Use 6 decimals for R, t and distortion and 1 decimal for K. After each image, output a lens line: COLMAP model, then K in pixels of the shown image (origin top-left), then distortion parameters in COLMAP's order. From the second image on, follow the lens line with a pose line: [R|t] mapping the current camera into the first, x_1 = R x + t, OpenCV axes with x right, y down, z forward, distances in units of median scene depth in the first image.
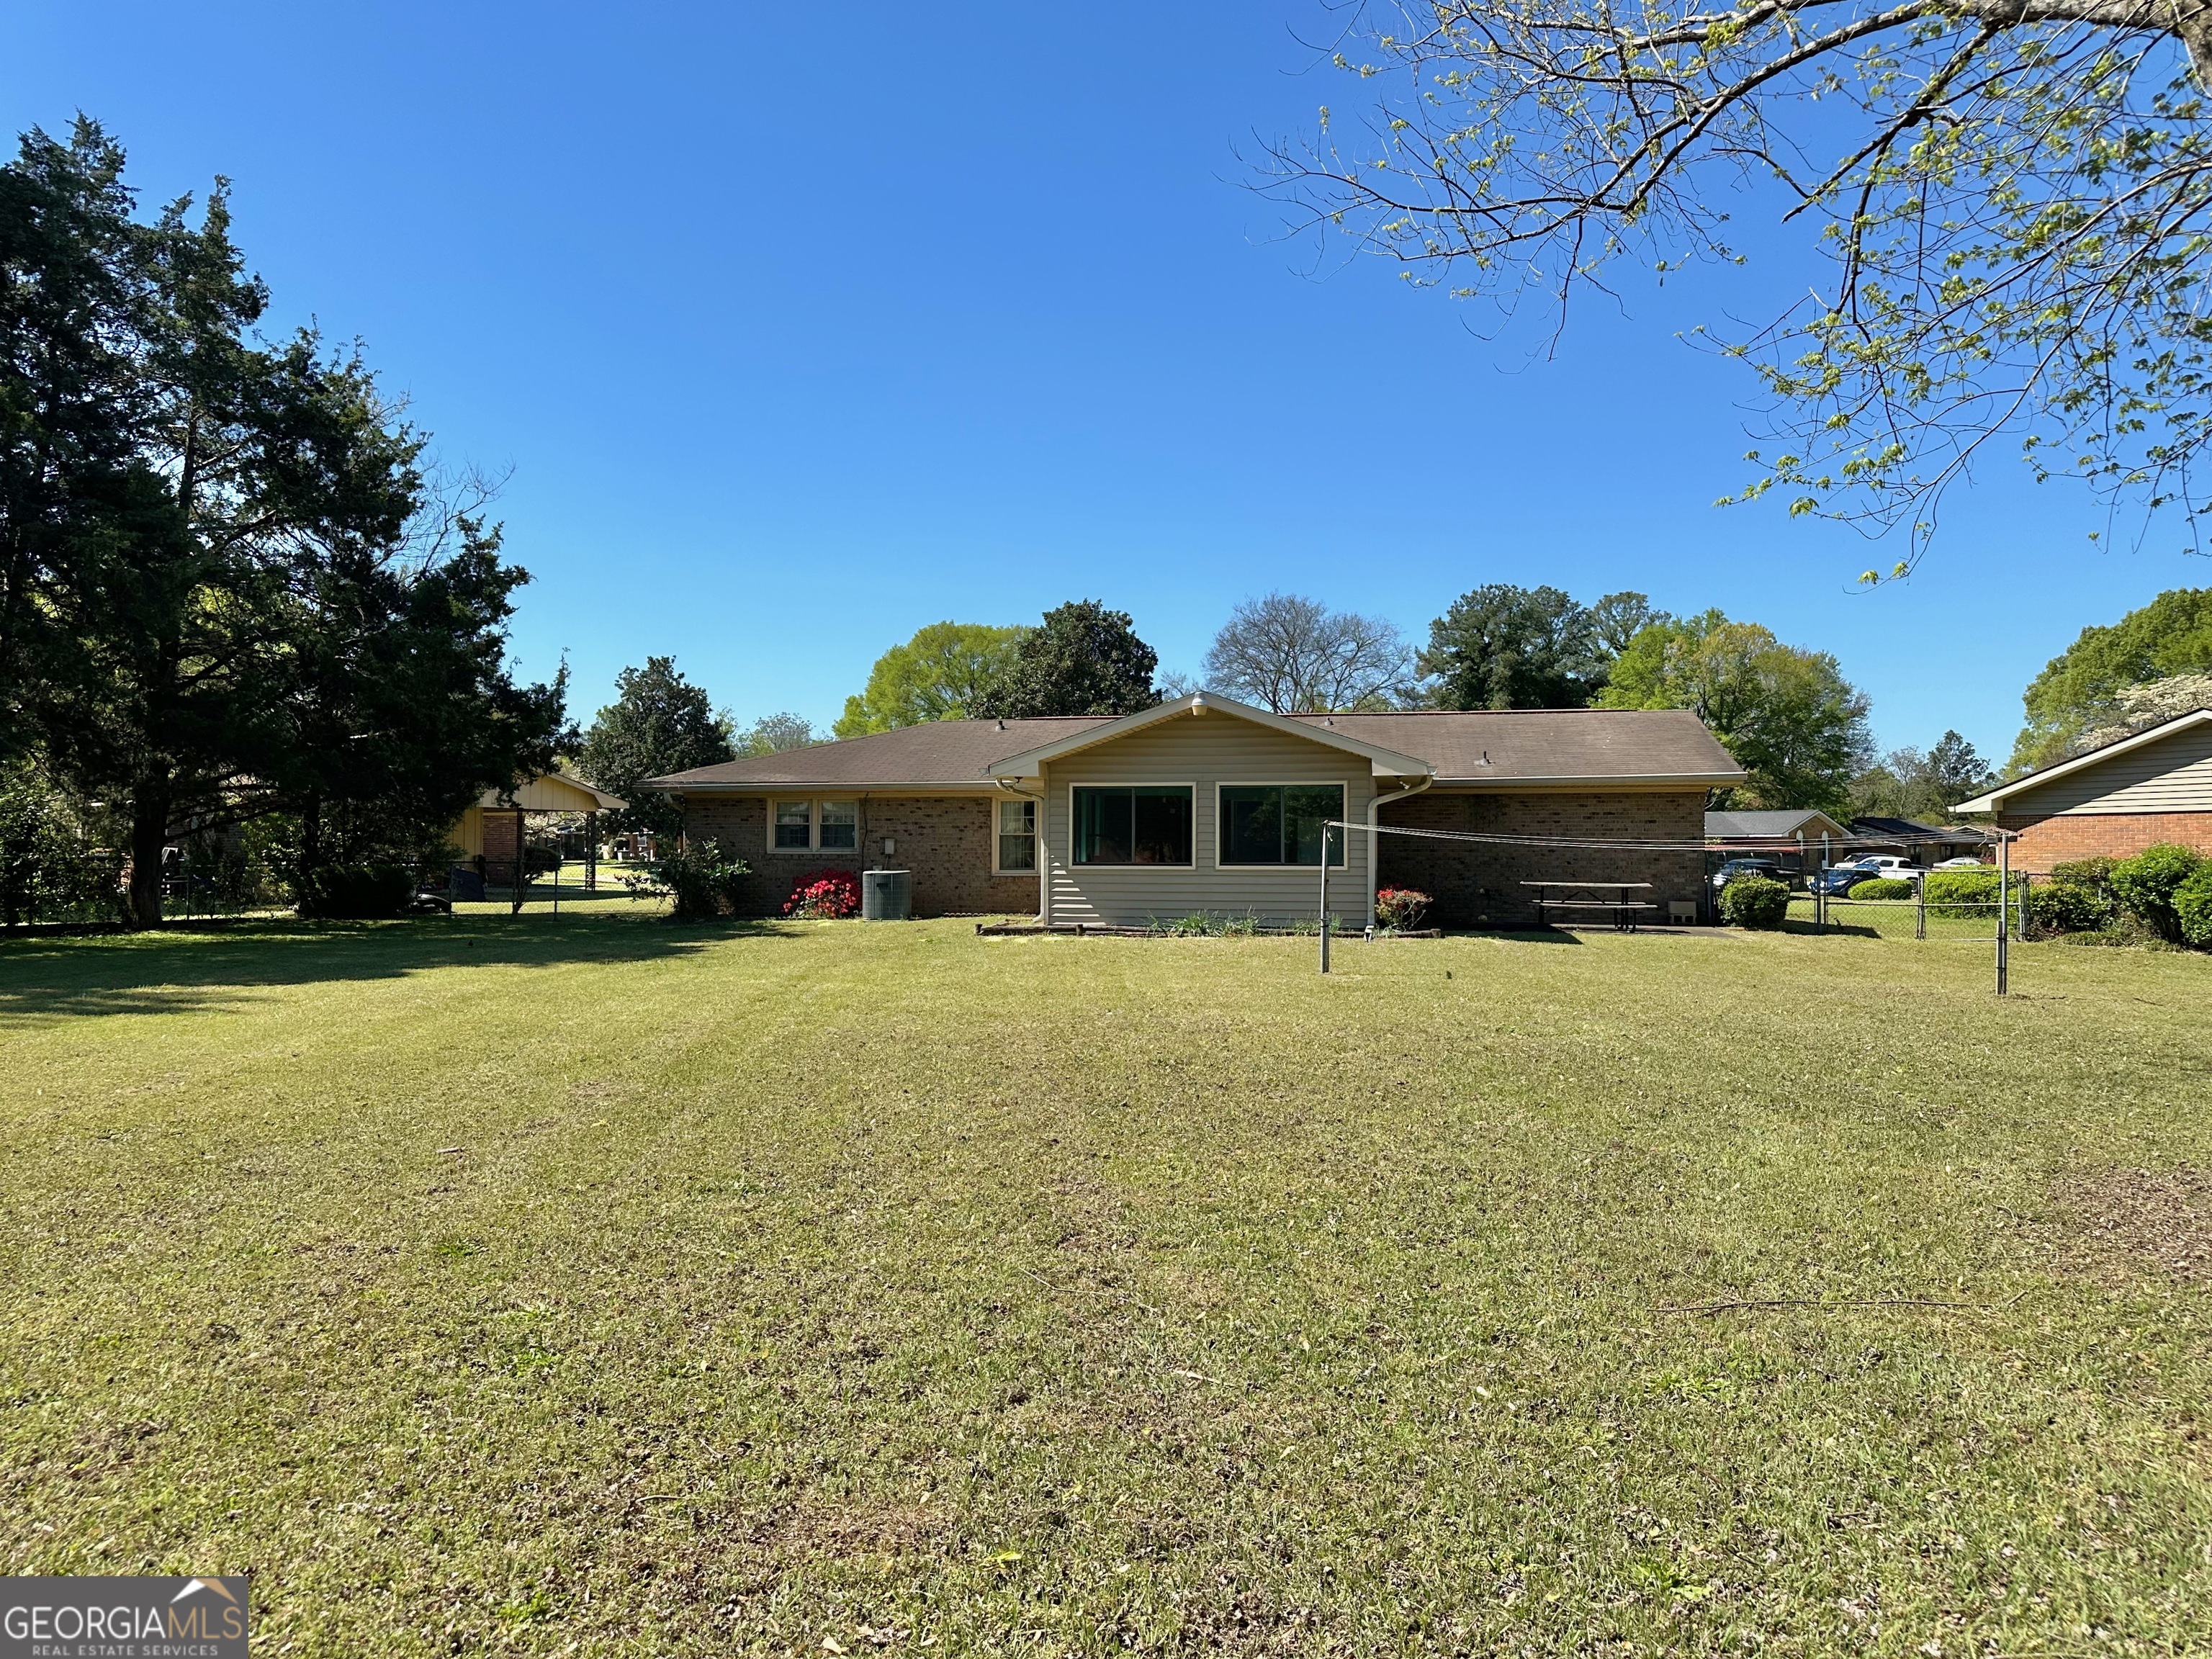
lens RADIAL K [[1564.4, 0, 1100.9], [0, 1564.4, 831.8], [0, 0, 1]] dist [0.004687, -0.003121]
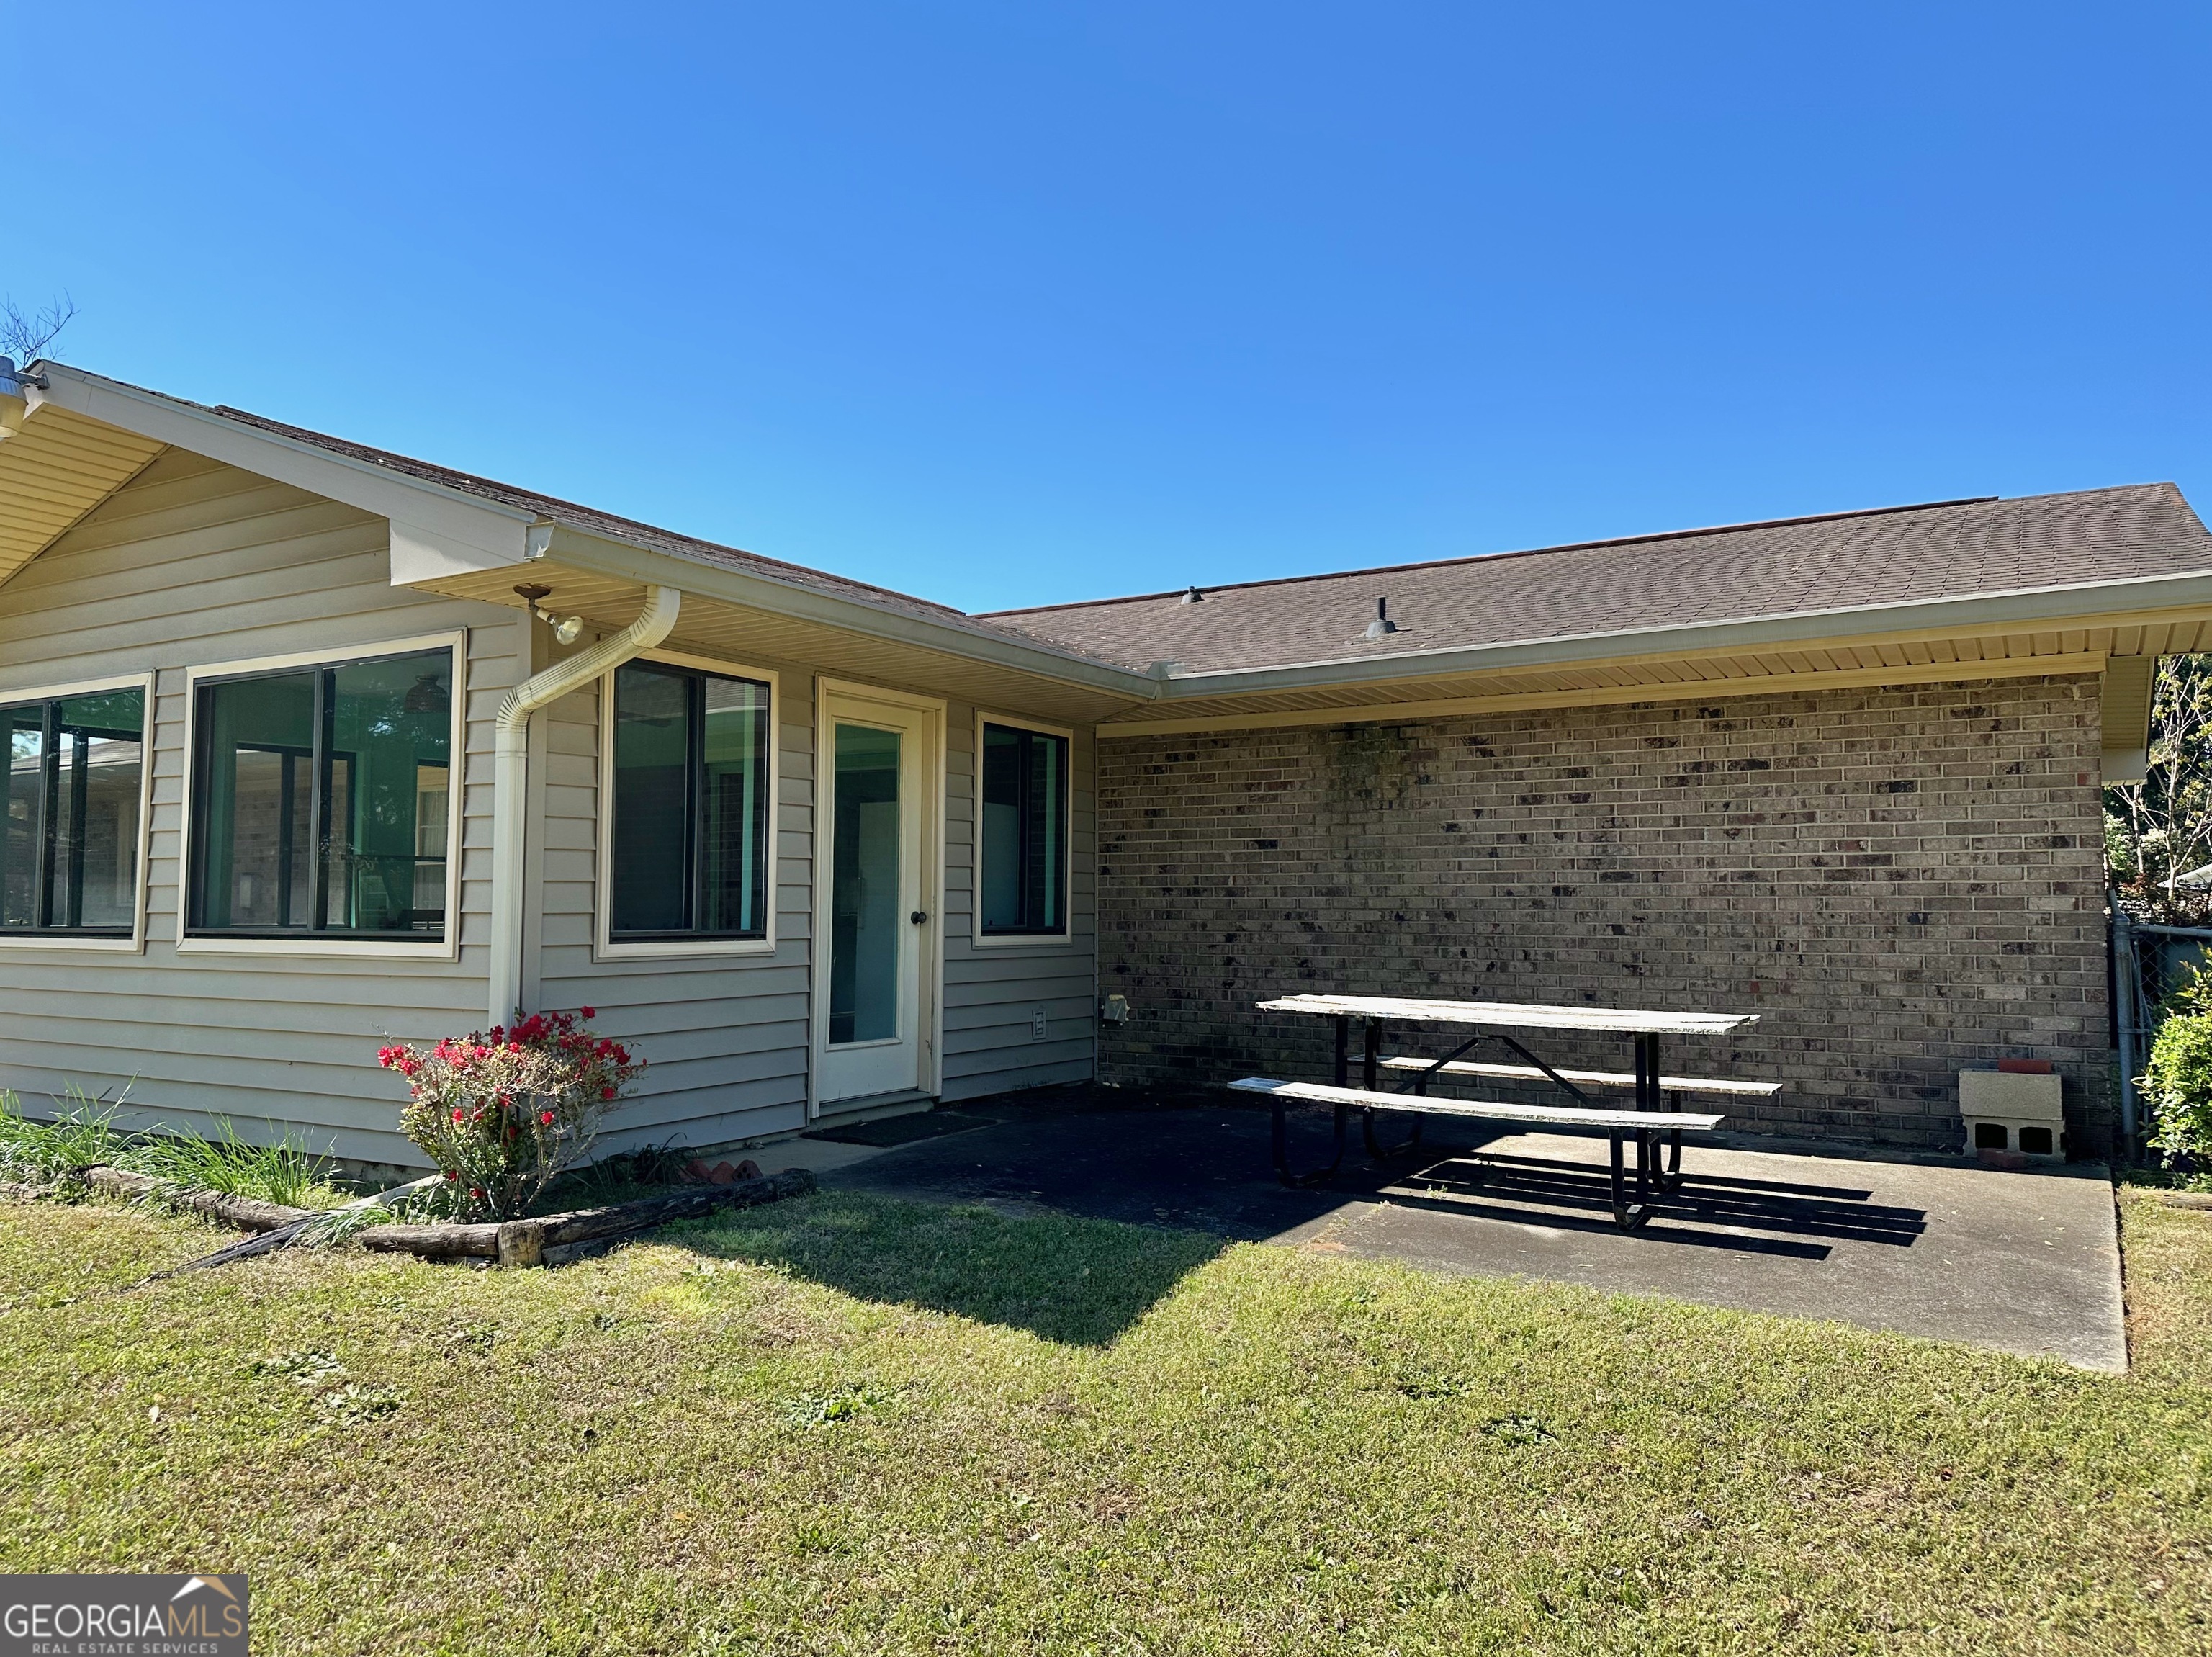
lens RADIAL K [[1564.5, 0, 1111.5], [0, 1564.5, 829.5], [0, 0, 1]] dist [0.004687, -0.003121]
pose [[0.927919, -0.018351, -0.372331, 0.322299], [0.003882, 0.999209, -0.039573, 0.012299], [0.372762, 0.035275, 0.927256, 0.673855]]
